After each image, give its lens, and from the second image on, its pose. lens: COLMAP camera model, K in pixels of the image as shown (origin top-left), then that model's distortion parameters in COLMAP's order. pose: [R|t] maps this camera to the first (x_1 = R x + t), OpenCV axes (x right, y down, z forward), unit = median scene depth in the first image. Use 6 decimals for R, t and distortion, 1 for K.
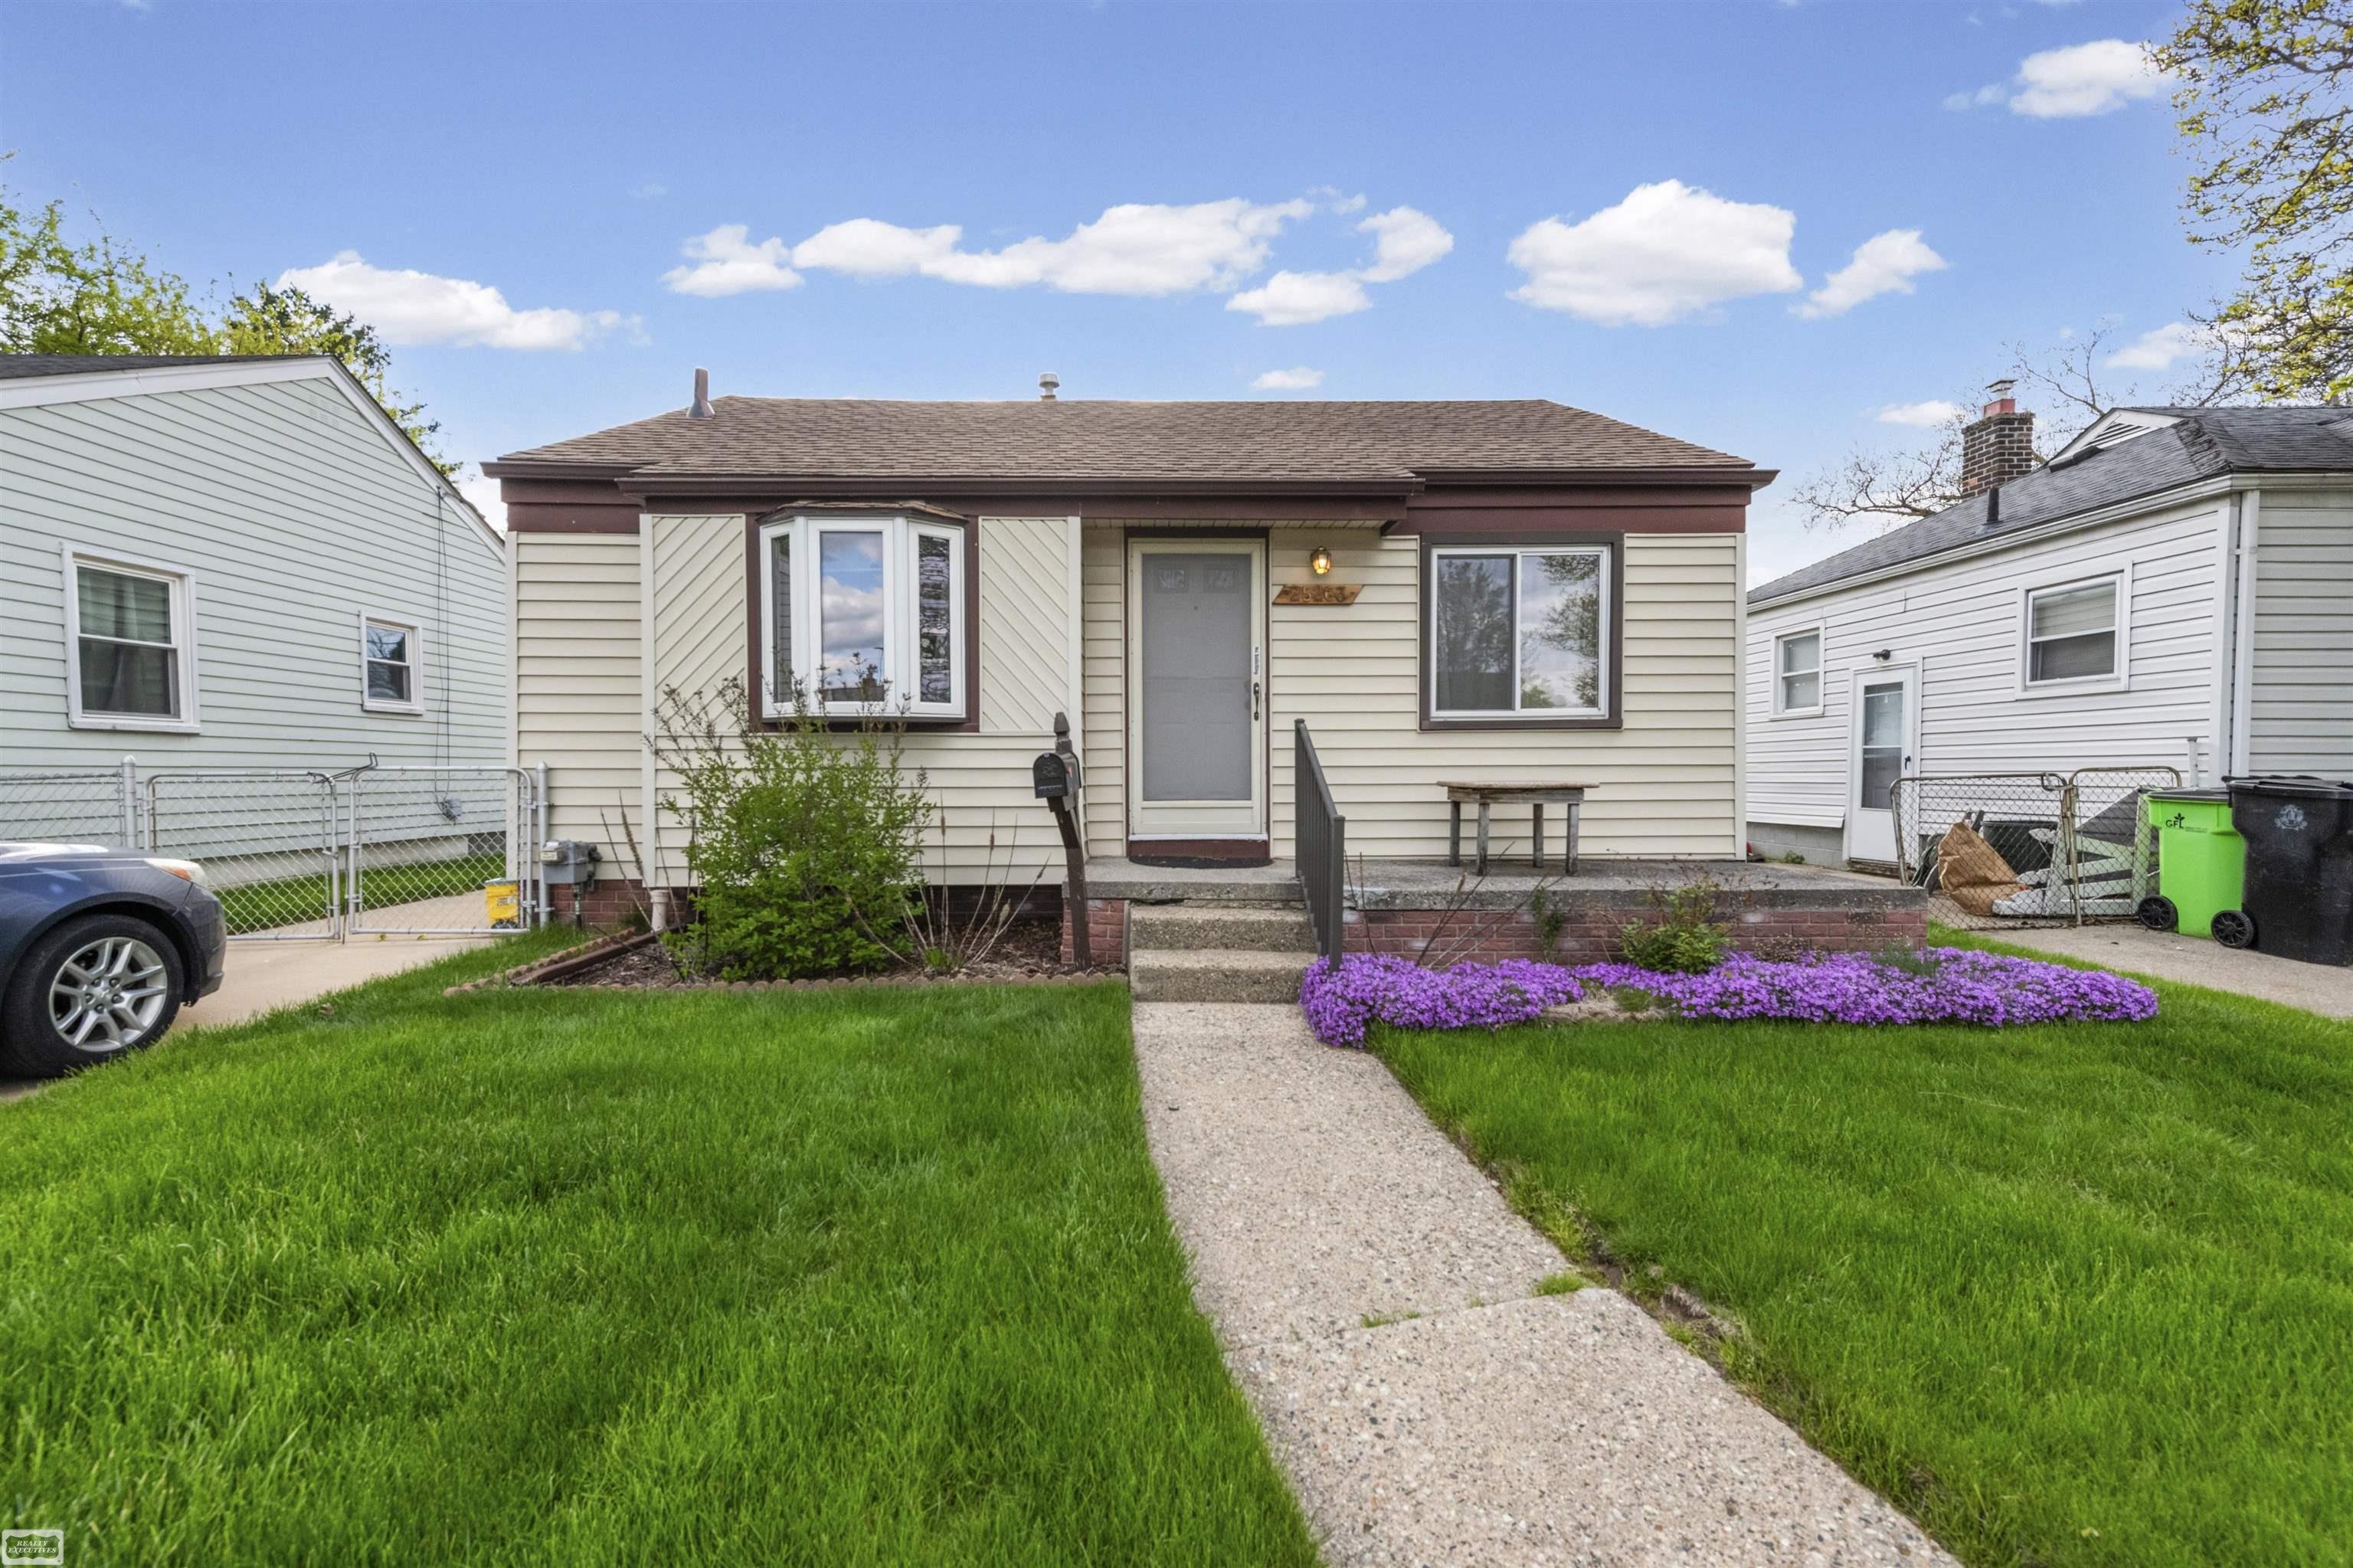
lens RADIAL K [[959.1, 0, 1164.7], [0, 959.1, 804.4], [0, 0, 1]] dist [0.014992, -0.004413]
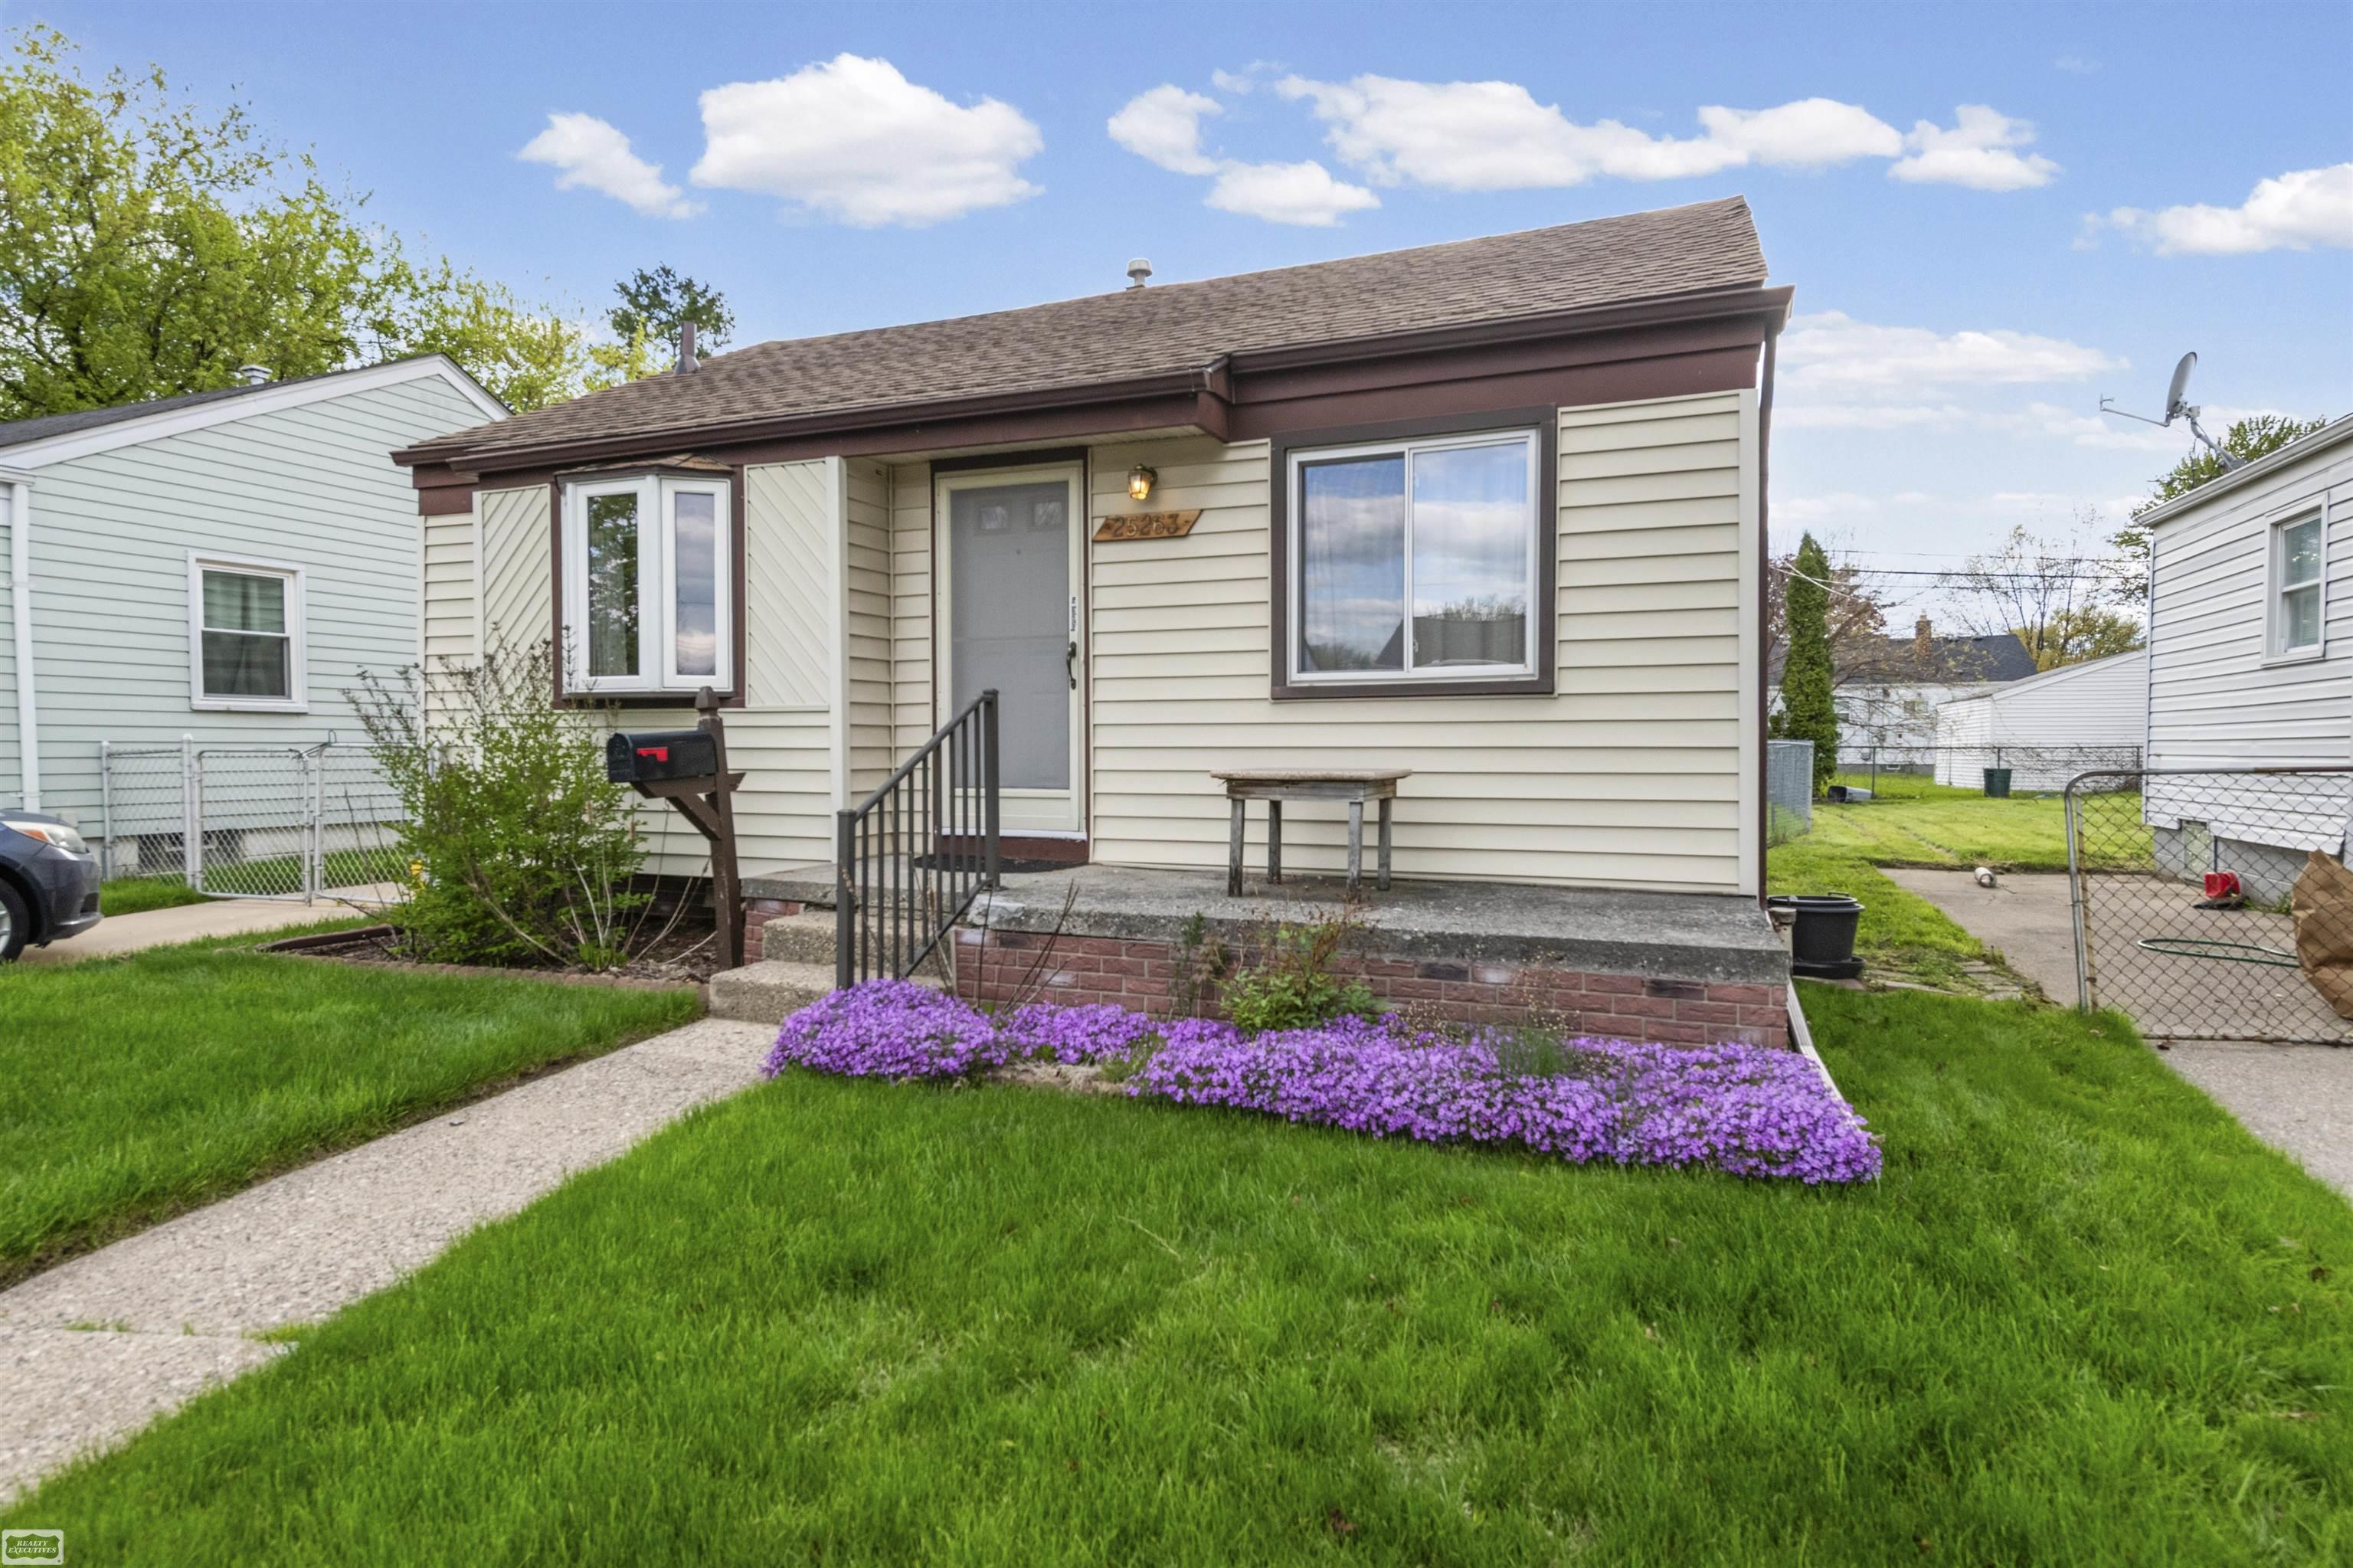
lens RADIAL K [[1238.3, 0, 1176.5], [0, 1238.3, 784.0], [0, 0, 1]] dist [0.010557, -0.001330]
pose [[0.922537, 0.015565, -0.385594, 0.572926], [-0.016926, 0.999857, -0.000134, -0.010103], [0.385536, 0.006650, 0.922669, 0.086101]]
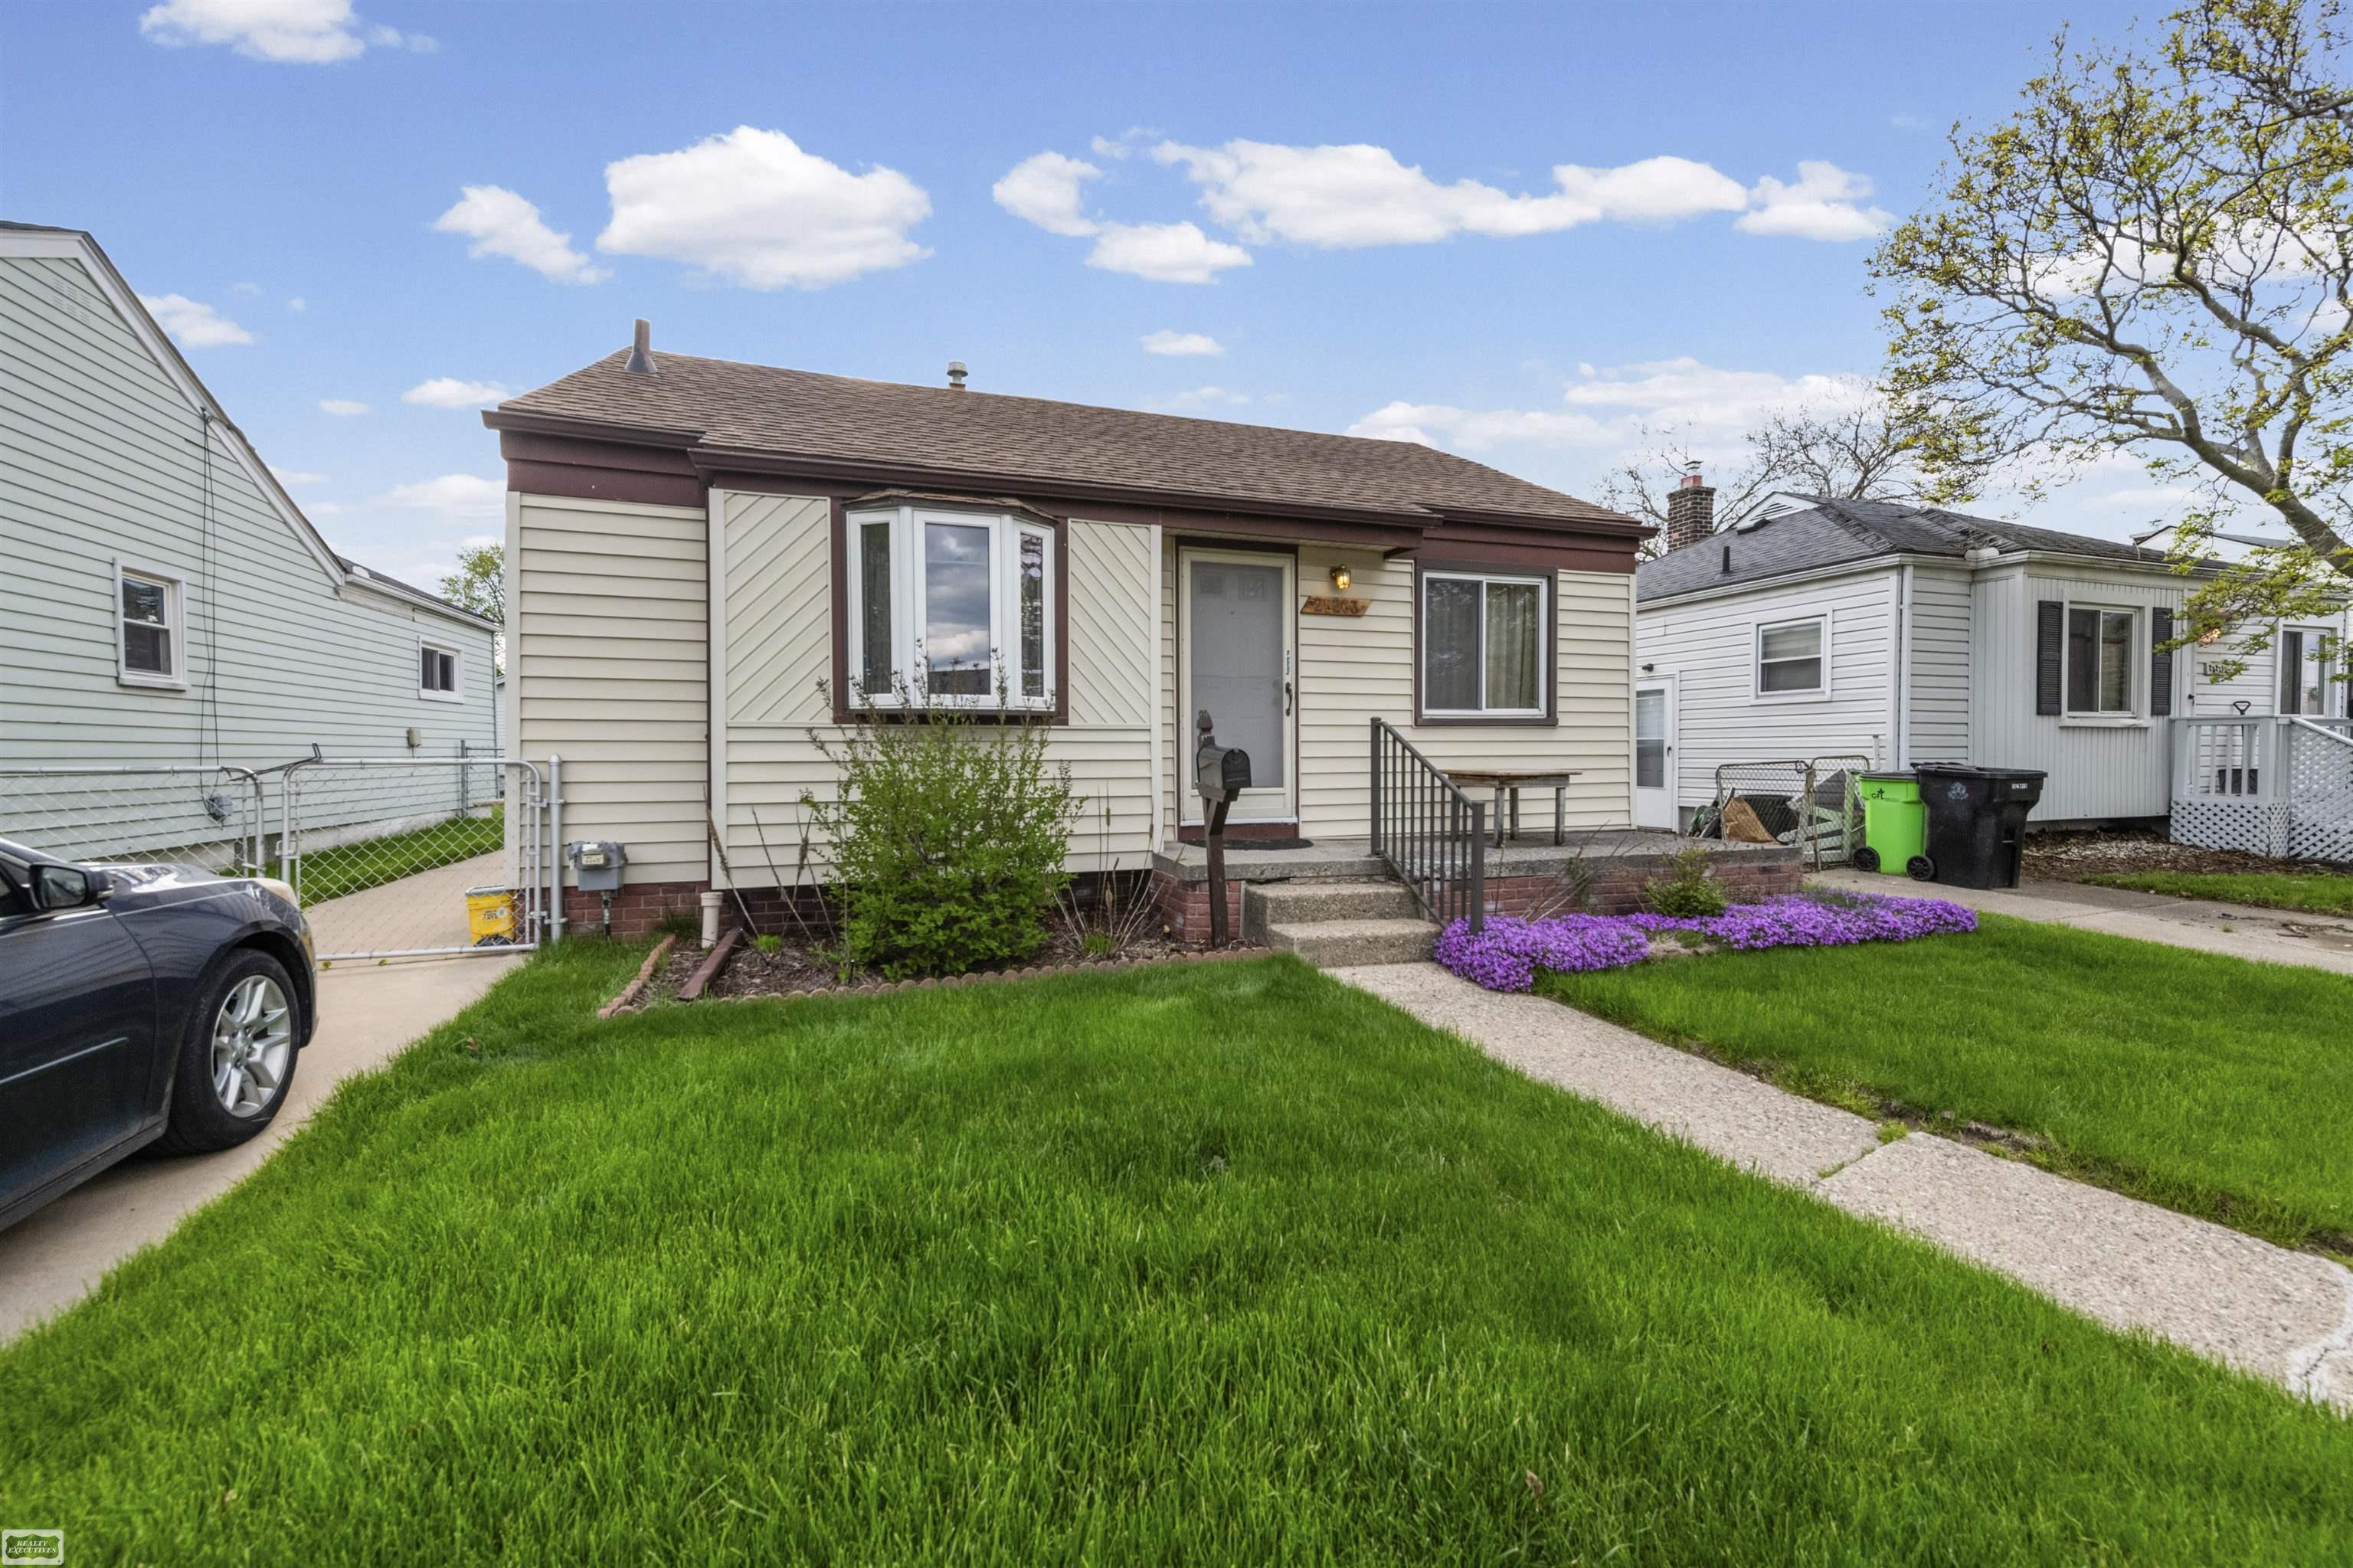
lens RADIAL K [[932.7, 0, 1189.7], [0, 932.7, 778.7], [0, 0, 1]] dist [0.009628, -0.000123]
pose [[0.951134, -0.009531, 0.308631, -0.350799], [0.011627, 0.999920, -0.004953, -0.010201], [-0.308559, 0.008299, 0.951169, 0.000361]]
